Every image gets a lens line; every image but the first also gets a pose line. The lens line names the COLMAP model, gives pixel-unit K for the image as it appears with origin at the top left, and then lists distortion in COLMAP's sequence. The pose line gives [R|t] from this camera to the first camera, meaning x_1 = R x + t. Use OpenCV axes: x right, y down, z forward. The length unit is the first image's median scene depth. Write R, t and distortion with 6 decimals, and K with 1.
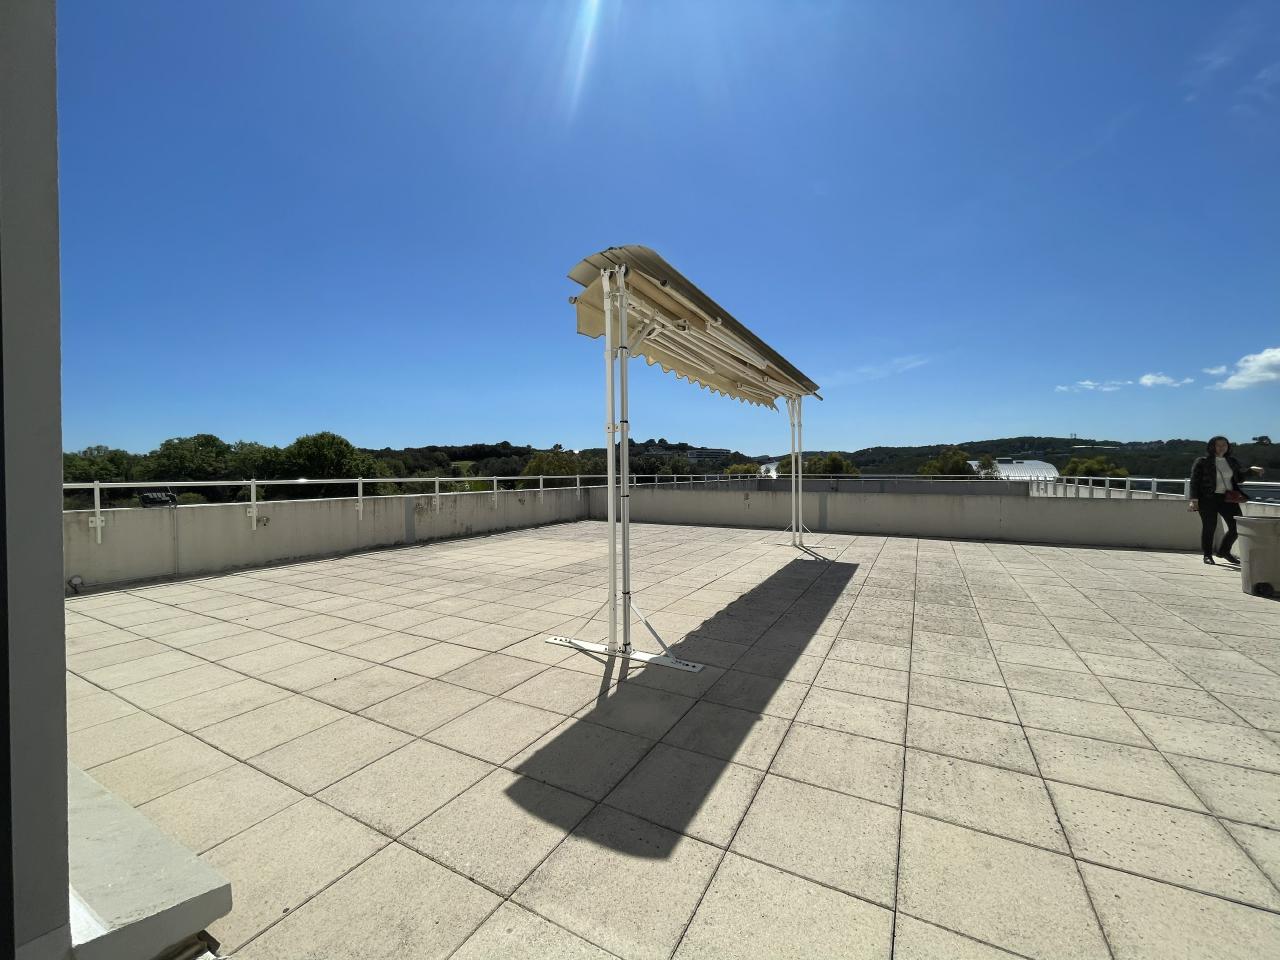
lens RADIAL K [[522.1, 0, 638.3], [0, 522.1, 475.1], [0, 0, 1]] dist [-0.002265, -0.001674]
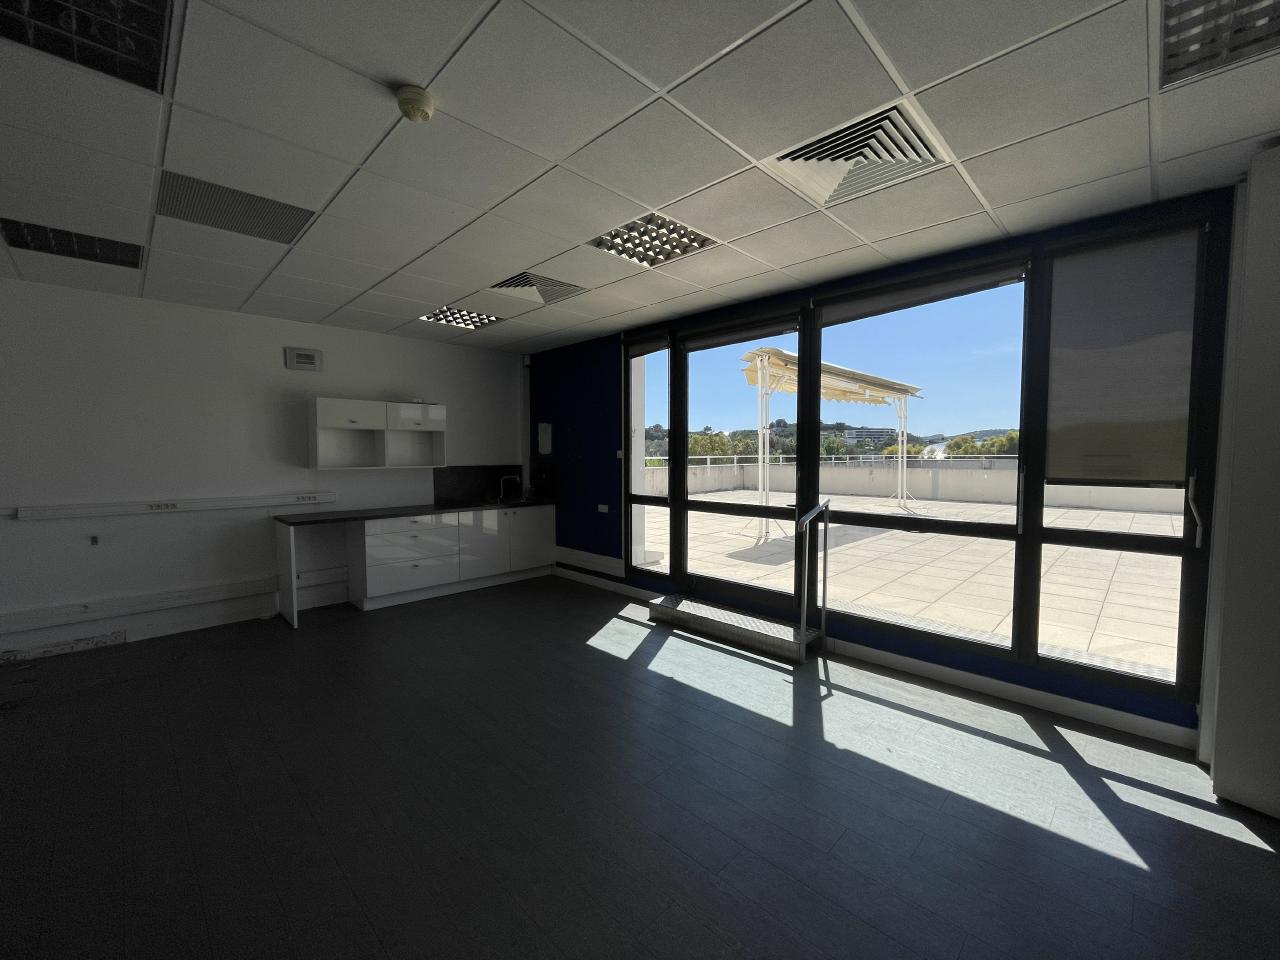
lens RADIAL K [[522.1, 0, 629.6], [0, 522.1, 475.8], [0, 0, 1]] dist [-0.002265, -0.001674]
pose [[0.955449, 0.011871, -0.294917, 0.020261], [-0.000831, 0.999295, 0.037531, 0.001411], [0.295154, -0.035614, 0.954786, -0.360225]]
